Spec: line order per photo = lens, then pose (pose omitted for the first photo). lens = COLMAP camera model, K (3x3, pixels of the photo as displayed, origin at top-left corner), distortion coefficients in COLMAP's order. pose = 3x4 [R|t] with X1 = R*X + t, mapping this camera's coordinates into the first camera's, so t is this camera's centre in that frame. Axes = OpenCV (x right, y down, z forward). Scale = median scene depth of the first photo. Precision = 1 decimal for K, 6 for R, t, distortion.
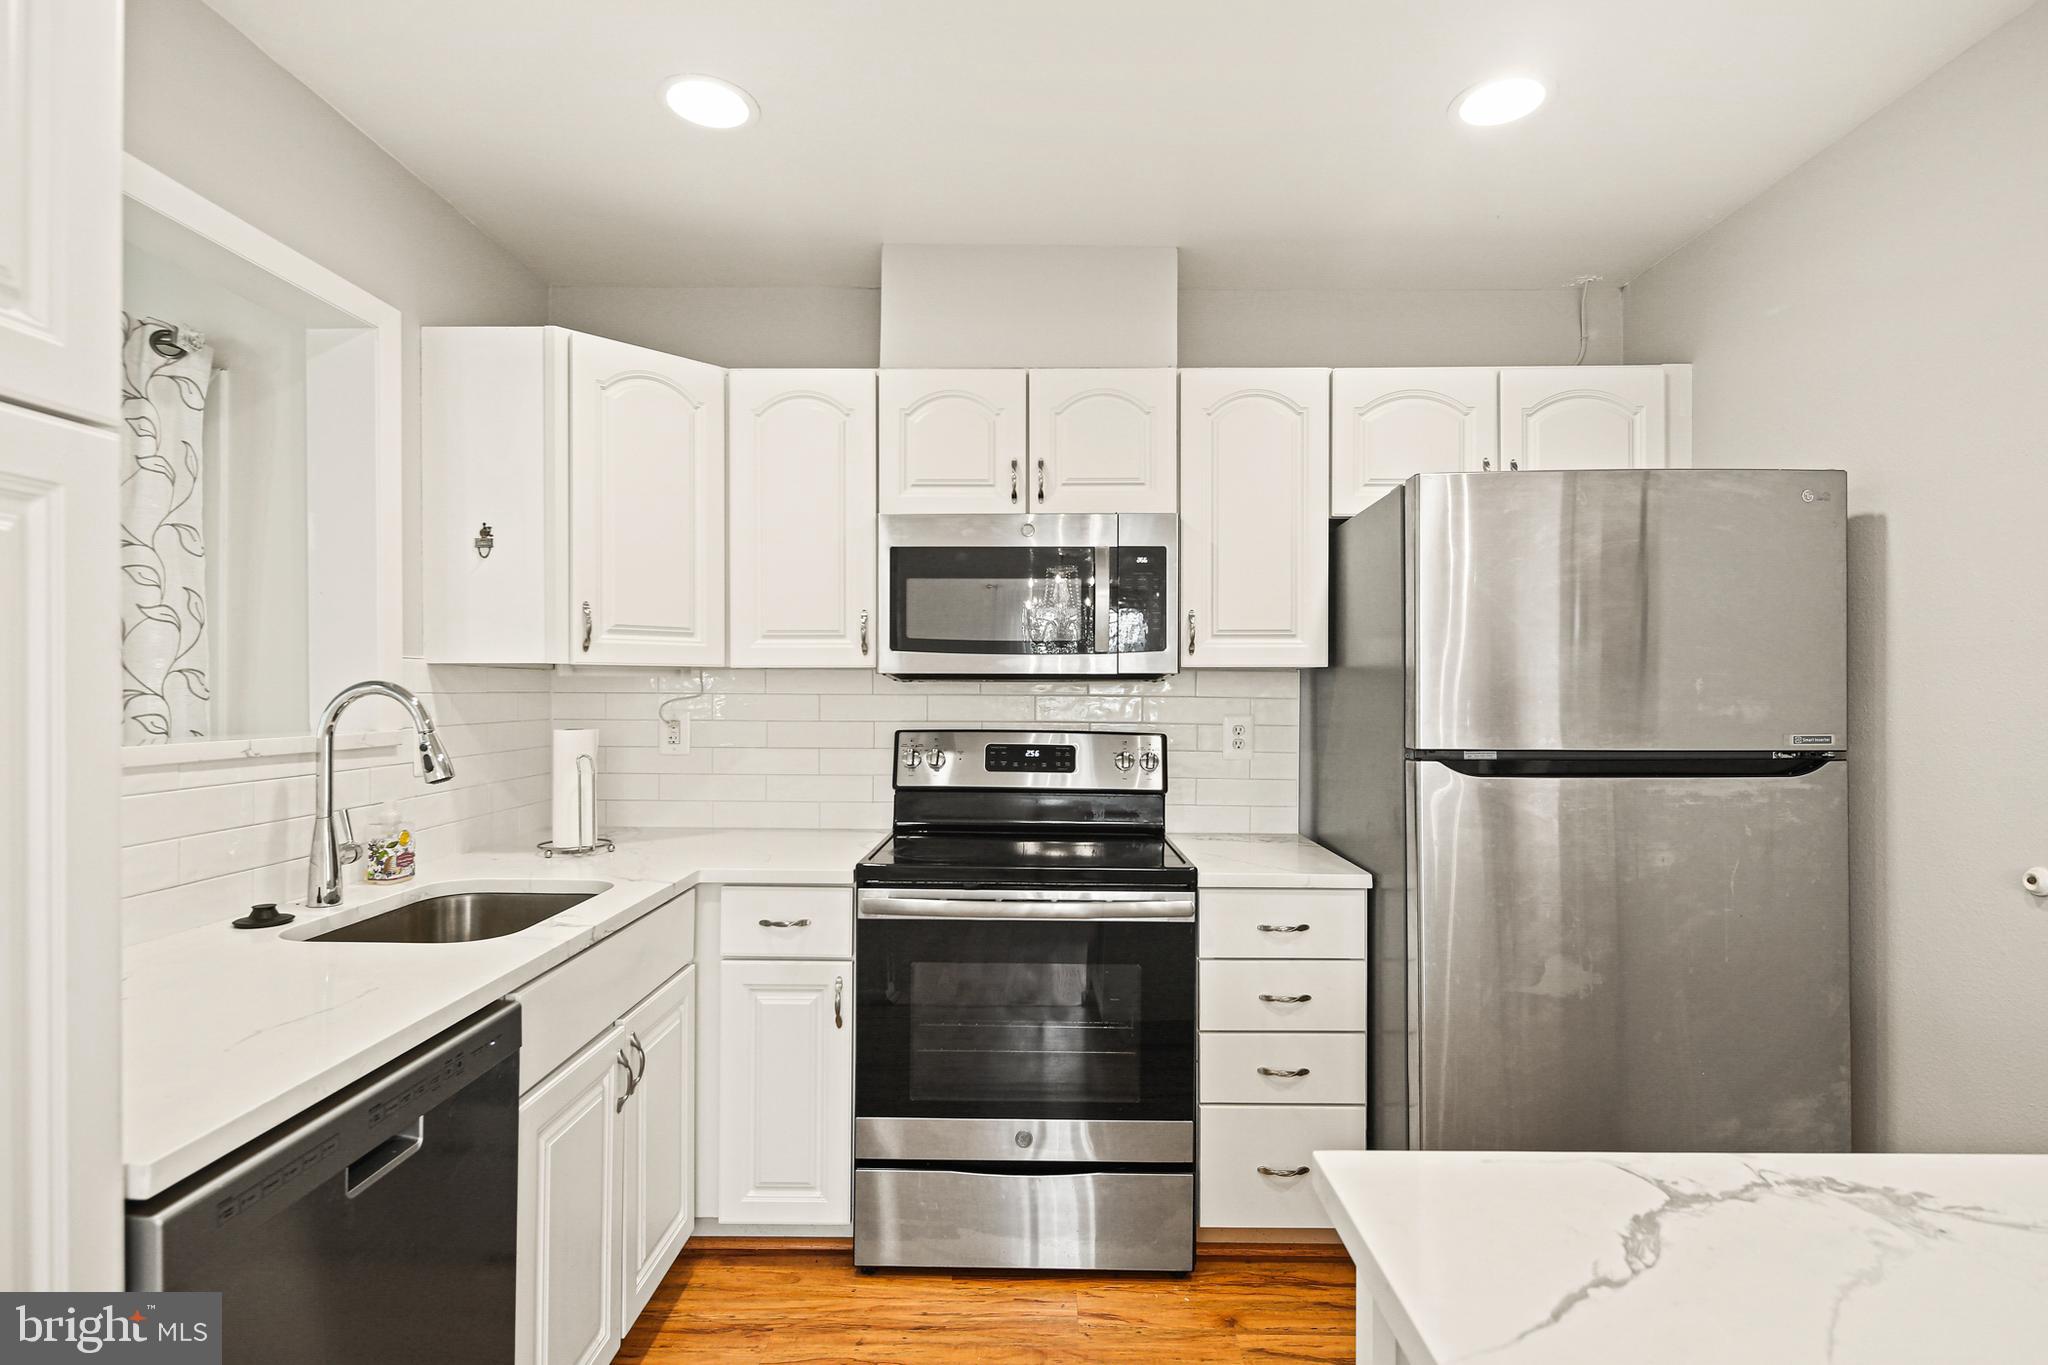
lens RADIAL K [[1010.9, 0, 1030.7], [0, 1010.9, 689.0], [0, 0, 1]] dist [0.000754, -0.000482]
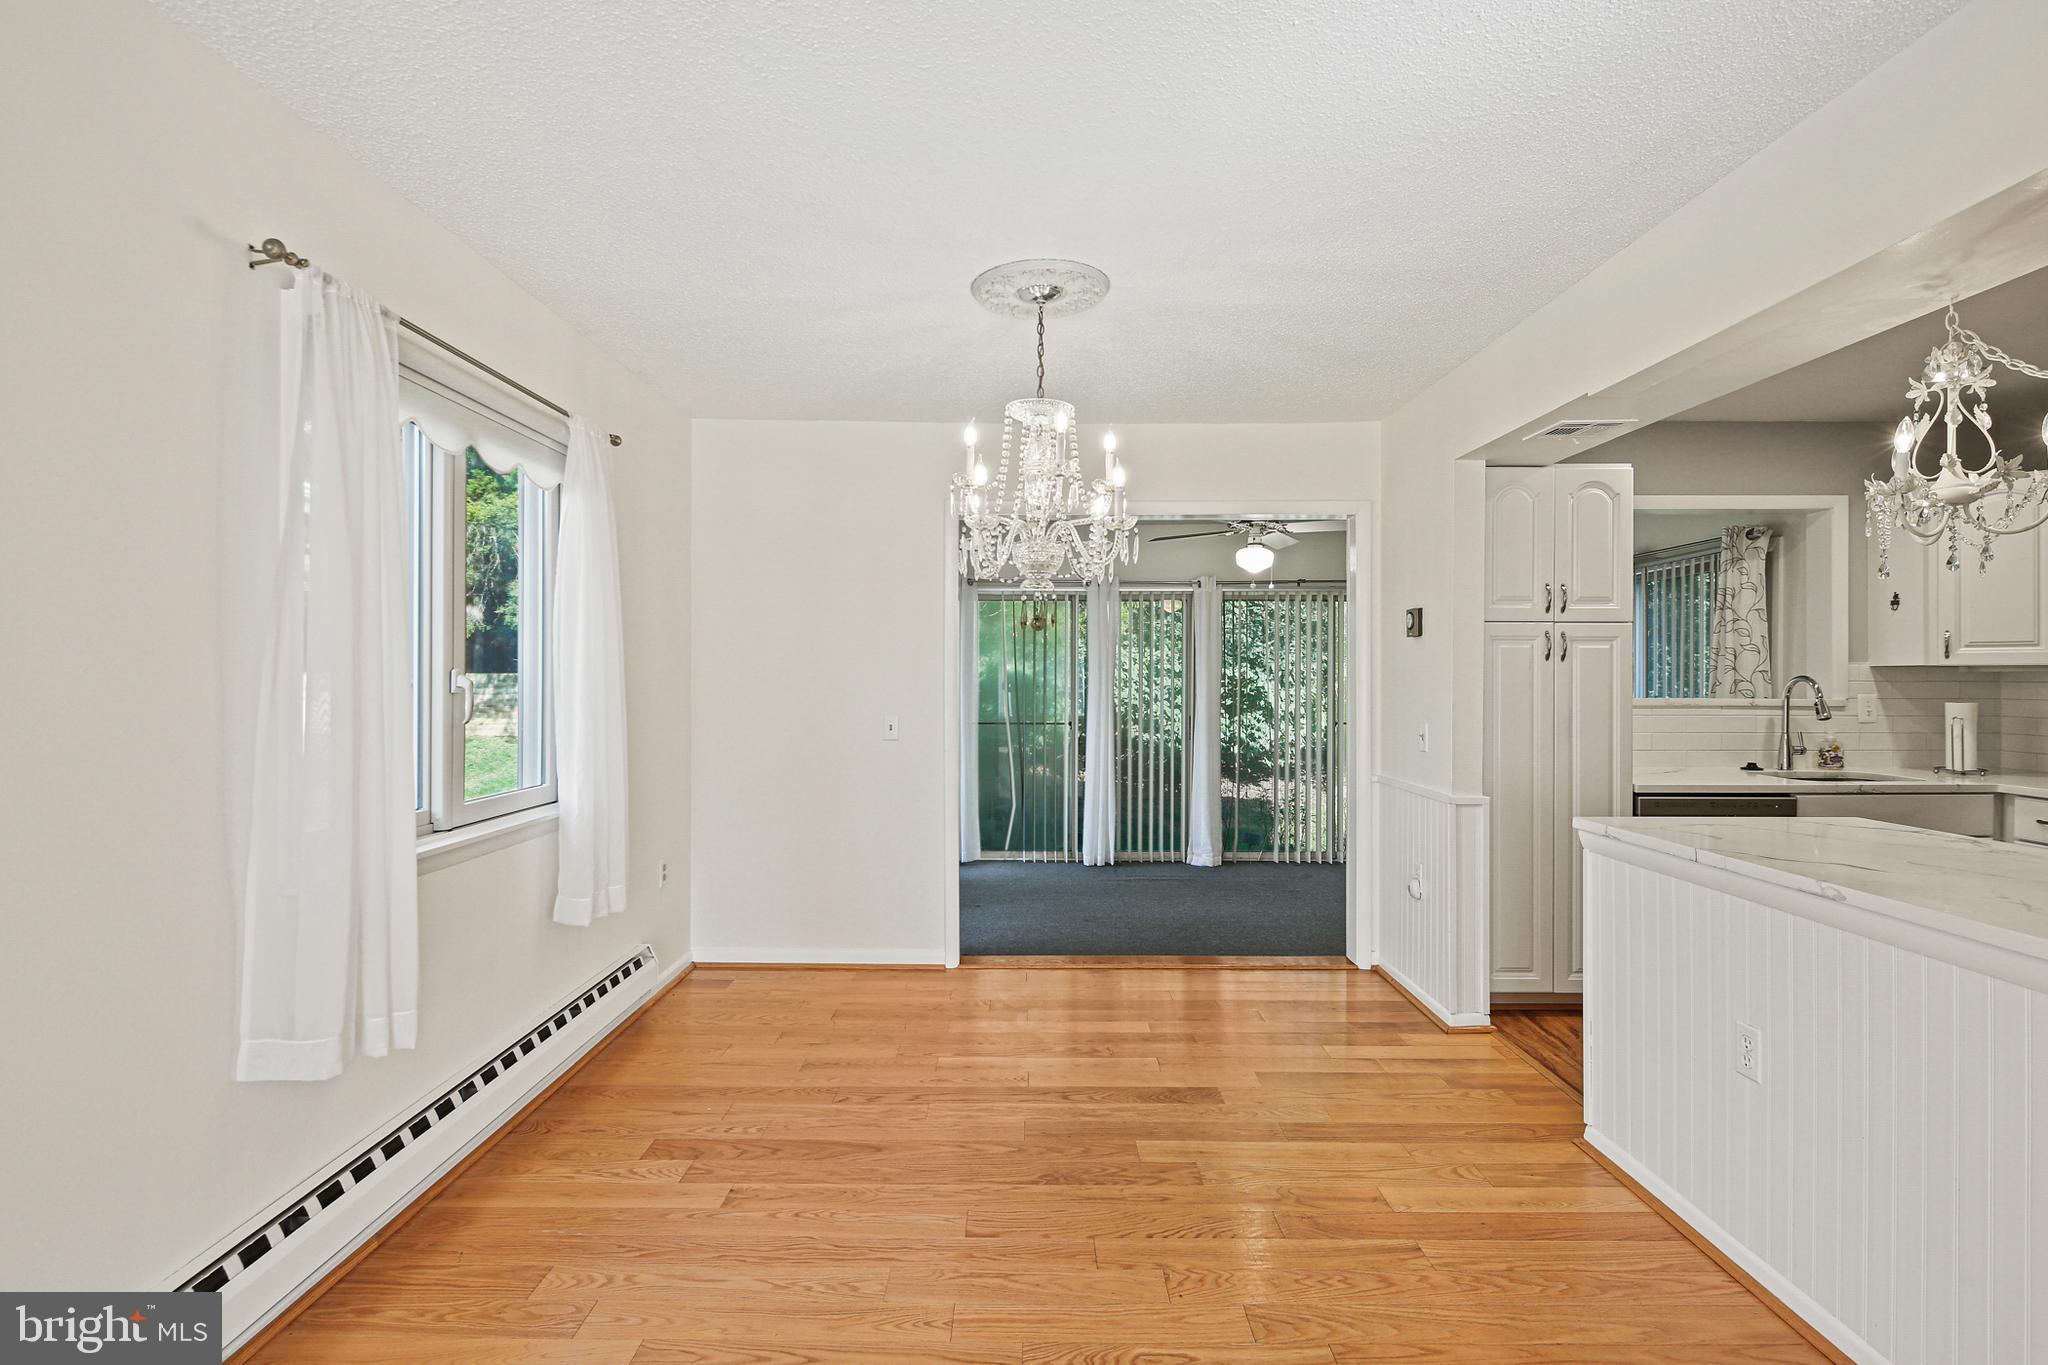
lens RADIAL K [[991.8, 0, 1025.3], [0, 991.8, 677.6], [0, 0, 1]] dist [0.004036, -0.001296]
pose [[0.014631, -0.002293, -0.999890, 1.336695], [-0.001354, 0.999996, -0.002313, 0.003463], [0.999892, 0.001388, 0.014627, -0.682440]]
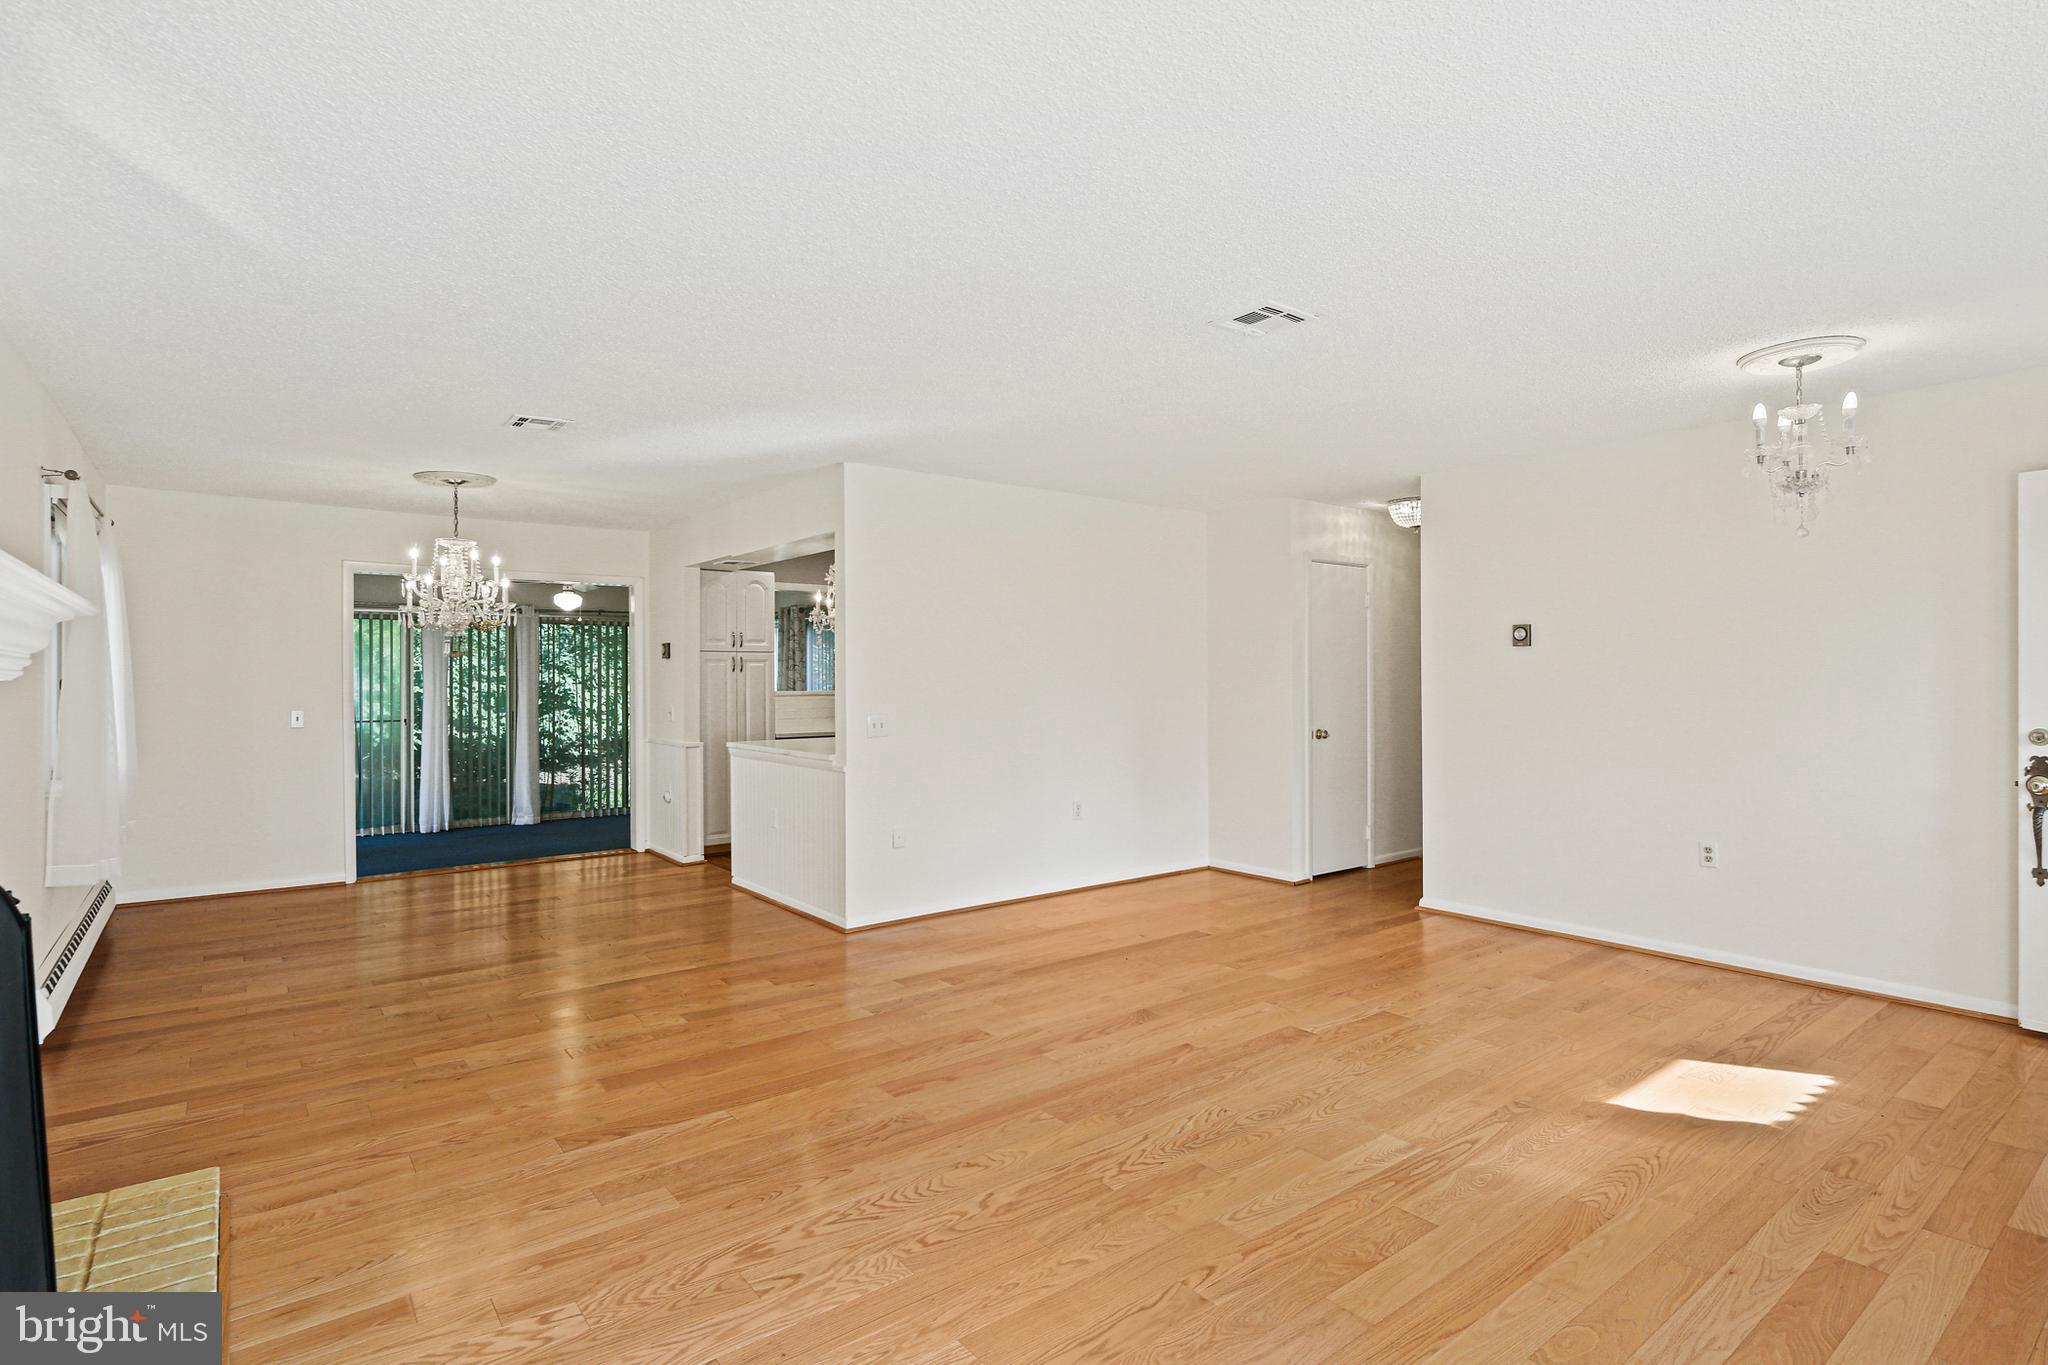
lens RADIAL K [[1014.8, 0, 1024.0], [0, 1014.8, 682.5], [0, 0, 1]] dist [0.003172, -0.001743]
pose [[0.627068, -0.004039, -0.778954, 2.868786], [0.008150, 0.999966, 0.001375, 0.008242], [0.778922, -0.007210, 0.627080, -1.122356]]
